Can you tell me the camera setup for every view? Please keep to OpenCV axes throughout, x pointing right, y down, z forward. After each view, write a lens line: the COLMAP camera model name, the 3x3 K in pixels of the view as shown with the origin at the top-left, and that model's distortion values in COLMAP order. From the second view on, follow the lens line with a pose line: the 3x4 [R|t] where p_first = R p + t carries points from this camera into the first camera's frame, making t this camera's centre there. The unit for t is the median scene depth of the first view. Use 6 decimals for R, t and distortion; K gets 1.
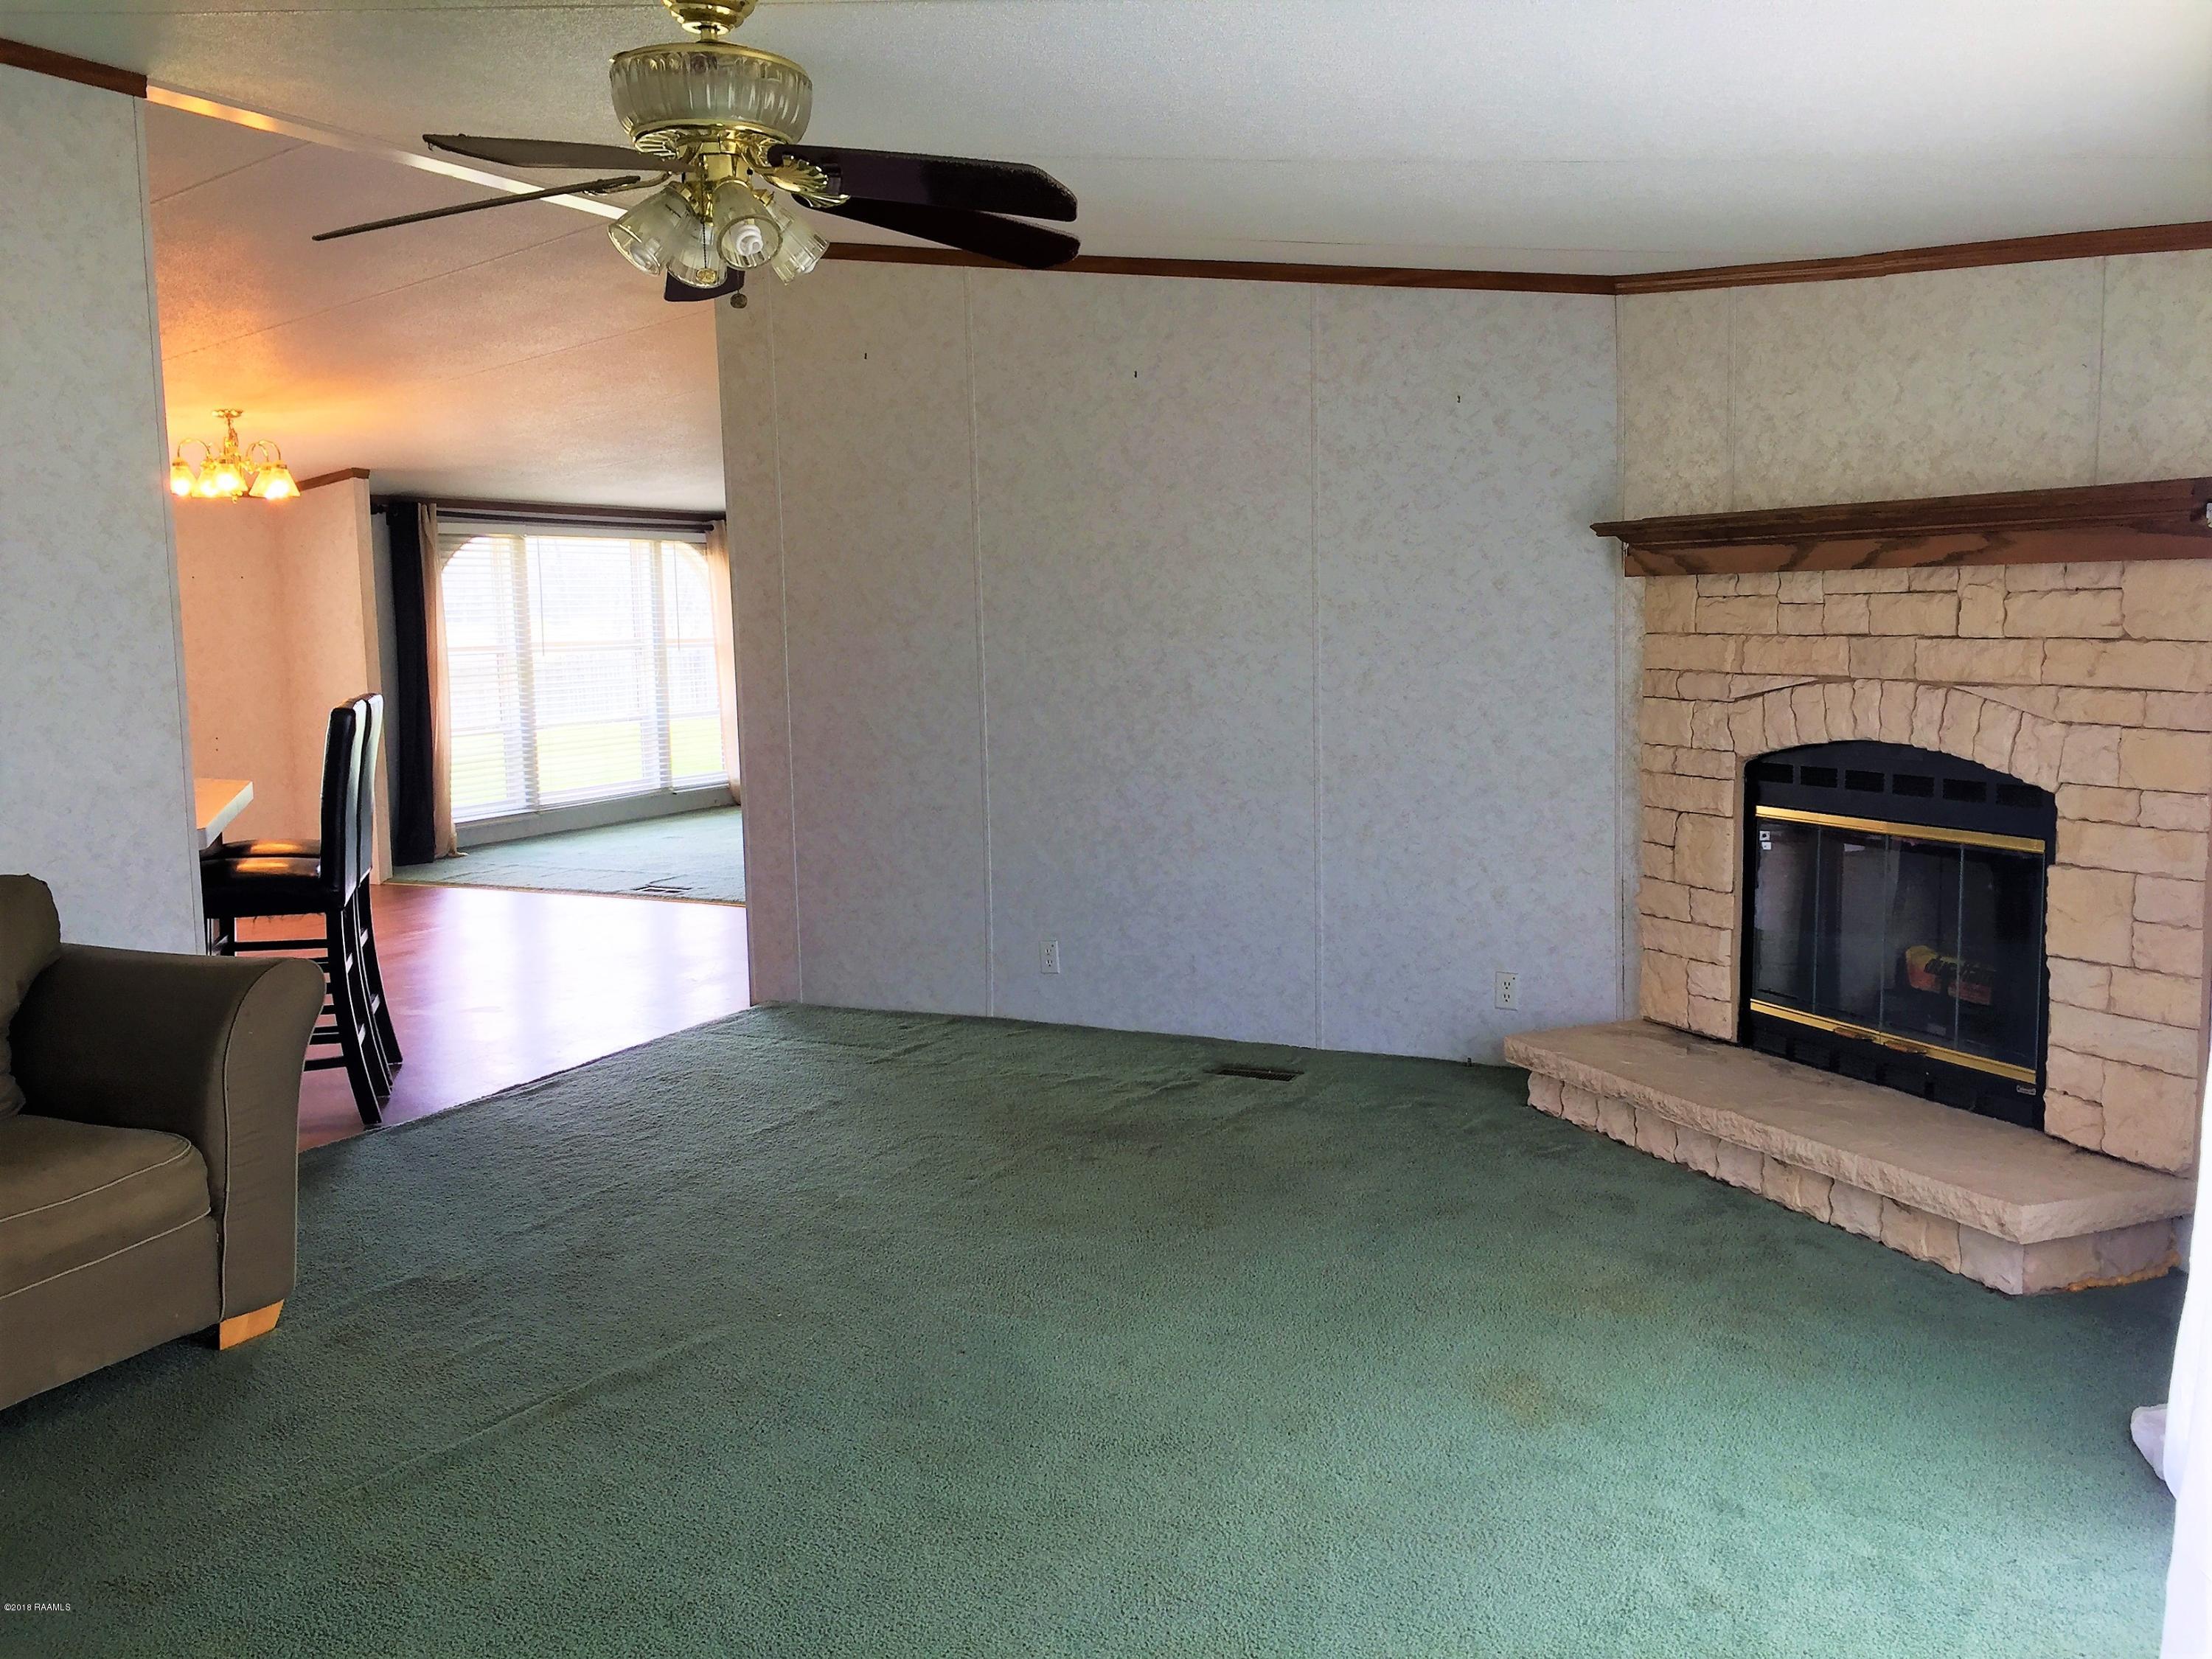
lens RADIAL K [[1920.3, 0, 1105.8], [0, 1920.3, 836.0], [0, 0, 1]] dist [0.080555, -0.109029]
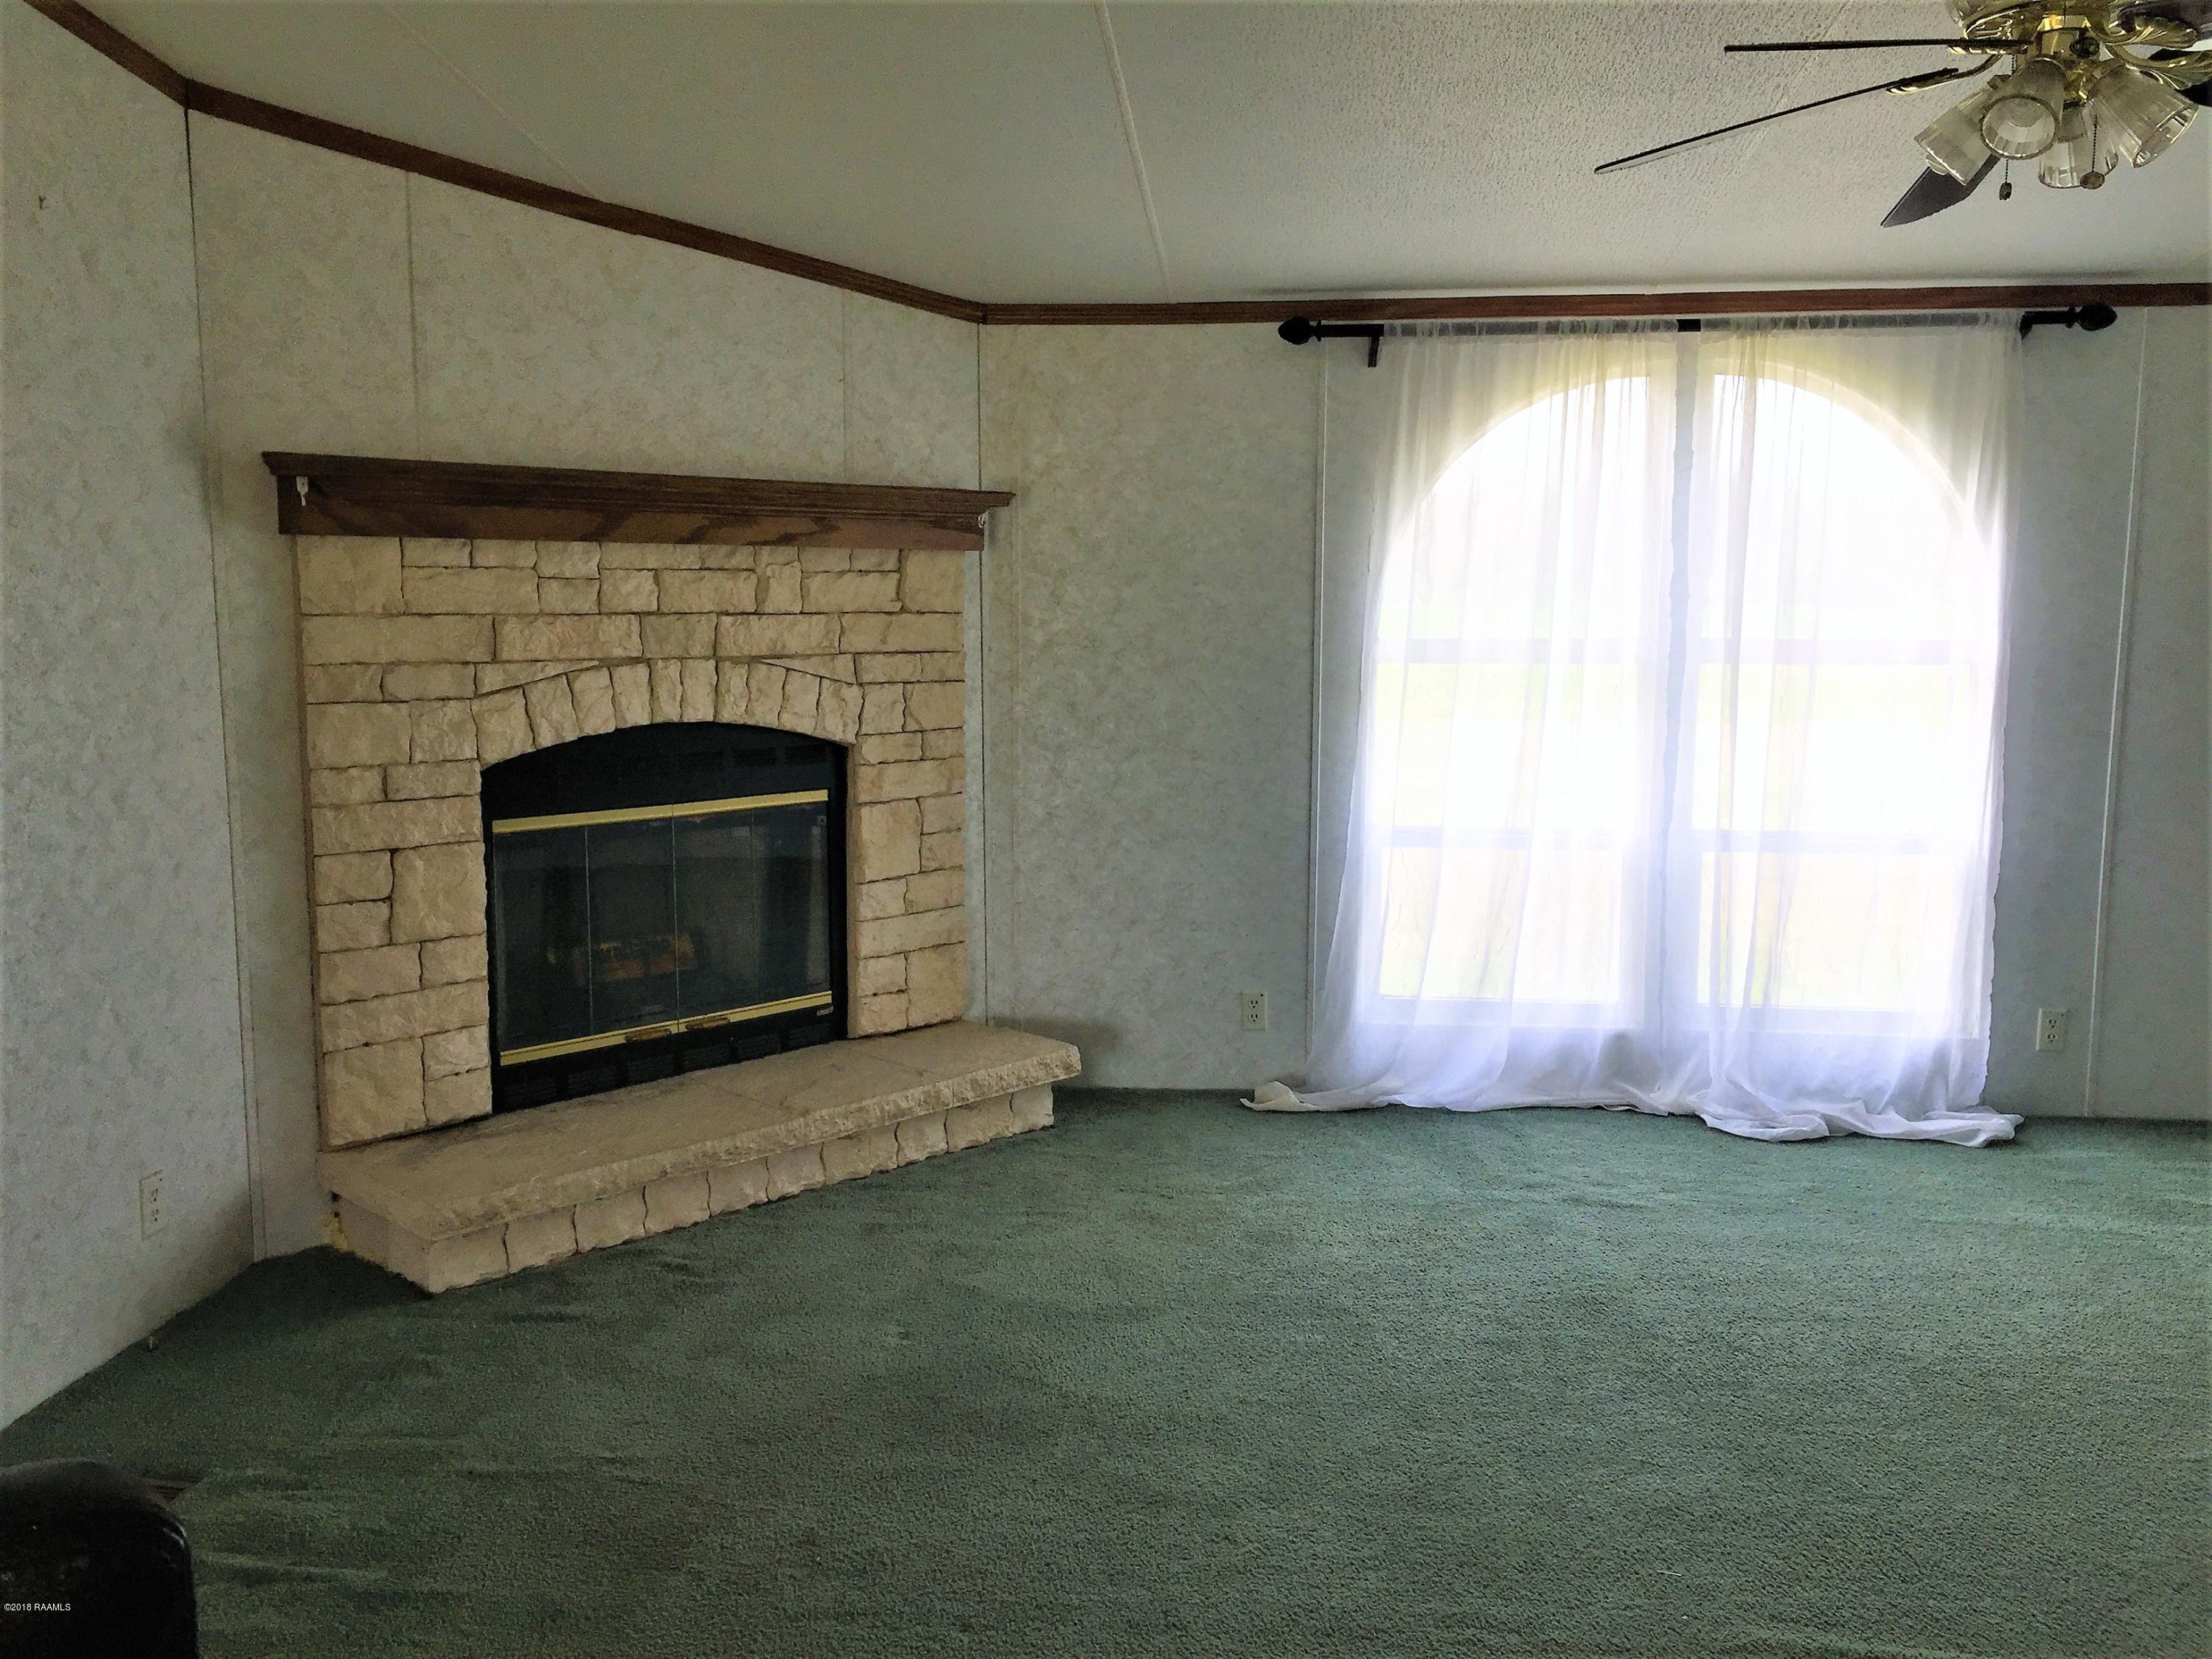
lens RADIAL K [[1920.3, 0, 1098.7], [0, 1920.3, 794.0], [0, 0, 1]] dist [0.080555, -0.109029]
pose [[-0.371867, -0.087580, 0.924145, -0.582369], [0.112716, 0.983913, 0.138600, -0.124799], [-0.921417, 0.155707, -0.356013, 1.169840]]
